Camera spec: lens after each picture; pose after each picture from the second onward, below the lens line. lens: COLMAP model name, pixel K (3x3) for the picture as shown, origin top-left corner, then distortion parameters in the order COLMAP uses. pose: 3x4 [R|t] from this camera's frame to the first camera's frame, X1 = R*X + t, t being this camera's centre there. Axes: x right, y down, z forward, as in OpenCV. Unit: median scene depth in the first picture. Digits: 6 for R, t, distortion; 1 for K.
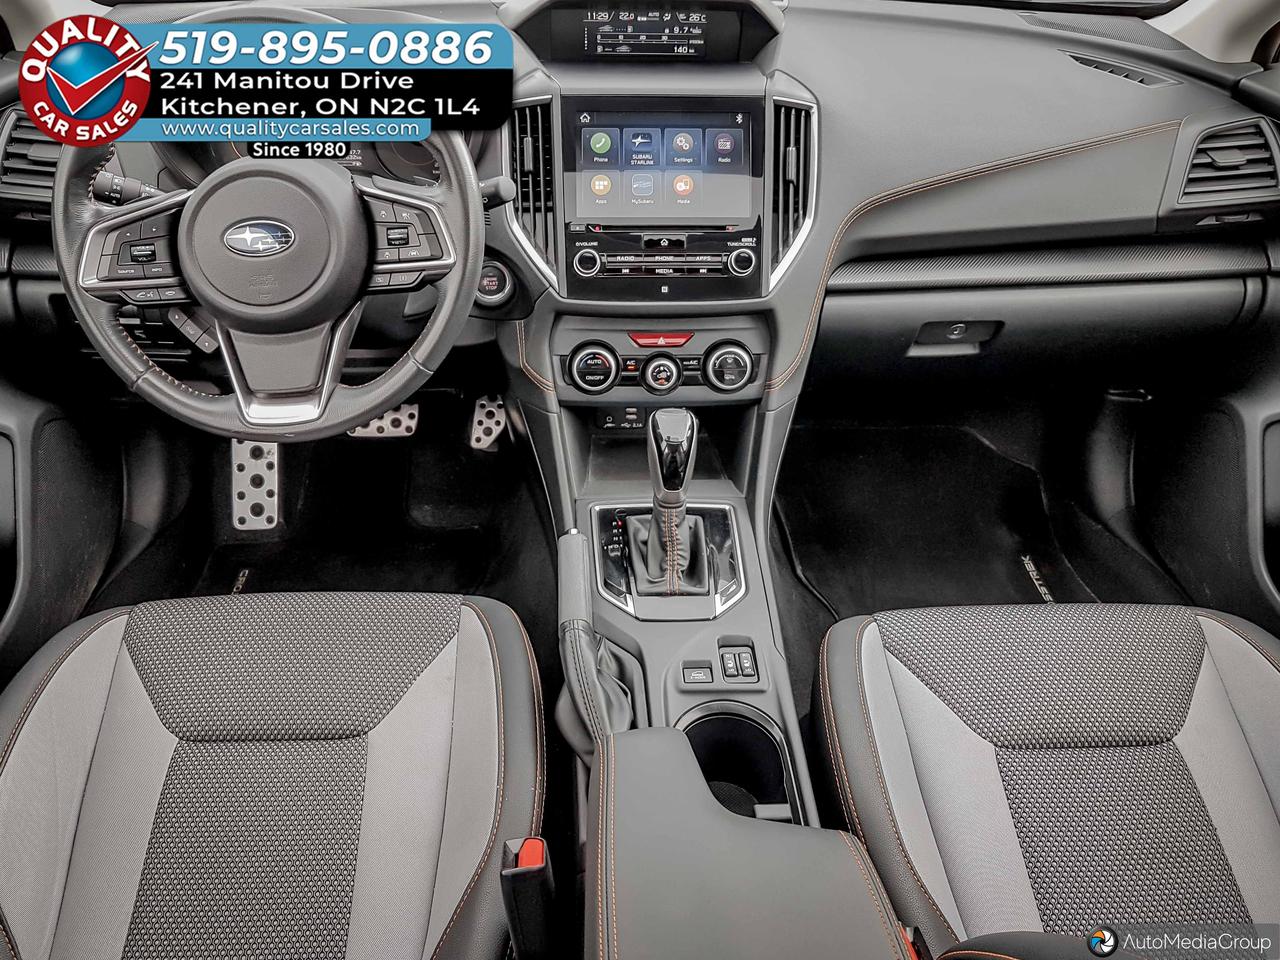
lens RADIAL K [[1095.7, 0, 638.0], [0, 1095.7, 445.6], [0, 0, 1]] dist [0.009562, -0.006144]
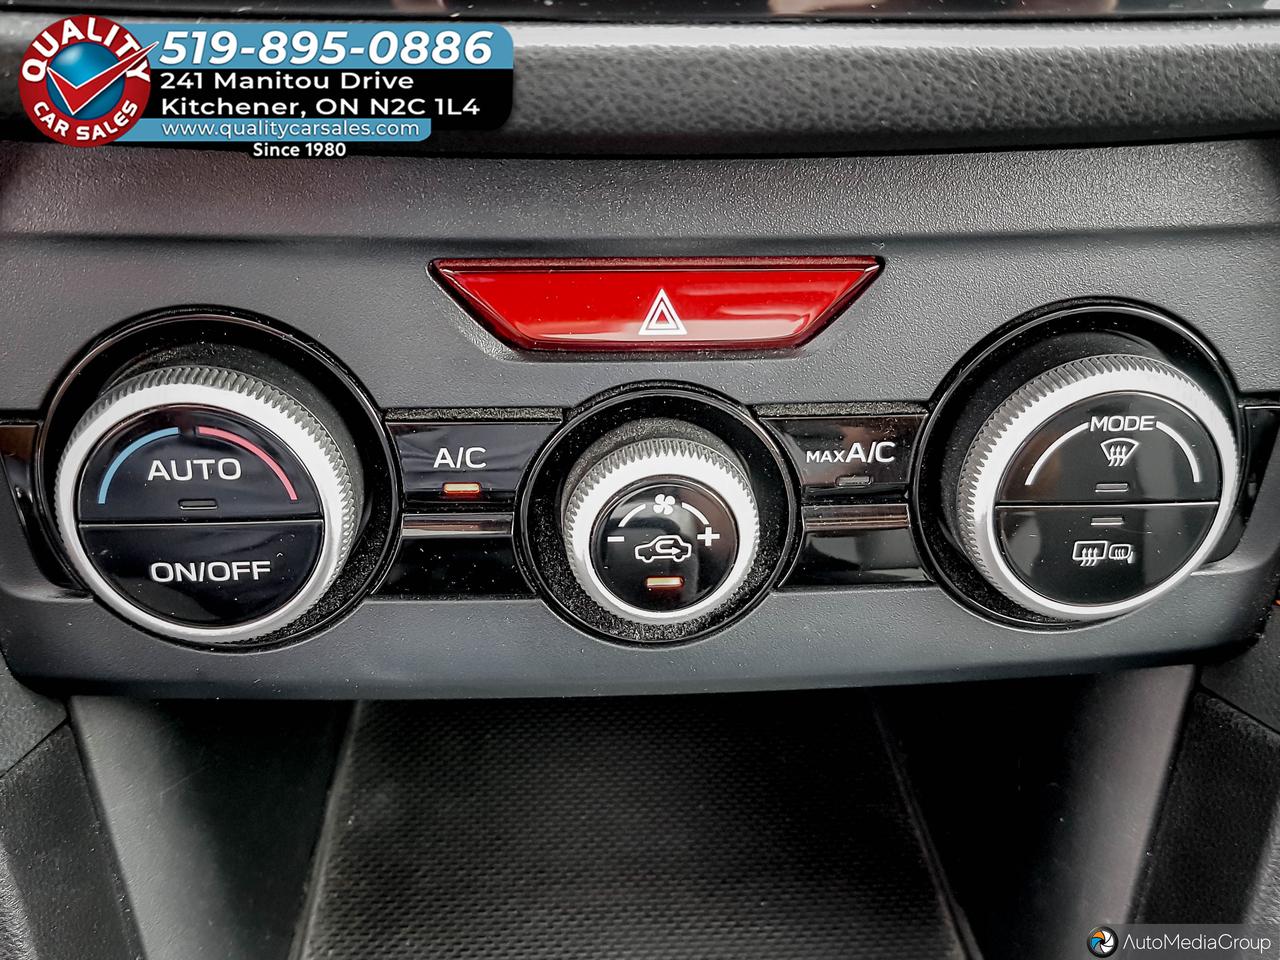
lens RADIAL K [[1212.7, 0, 640.0], [0, 1212.7, 480.0], [0, 0, 1]] dist [-0.038229, -0.008531]
pose [[0.999855, -0.001272, 0.016974, 0.015729], [-0.001479, 0.986936, 0.161104, -0.100010], [-0.016957, -0.161106, 0.986791, 0.837583]]
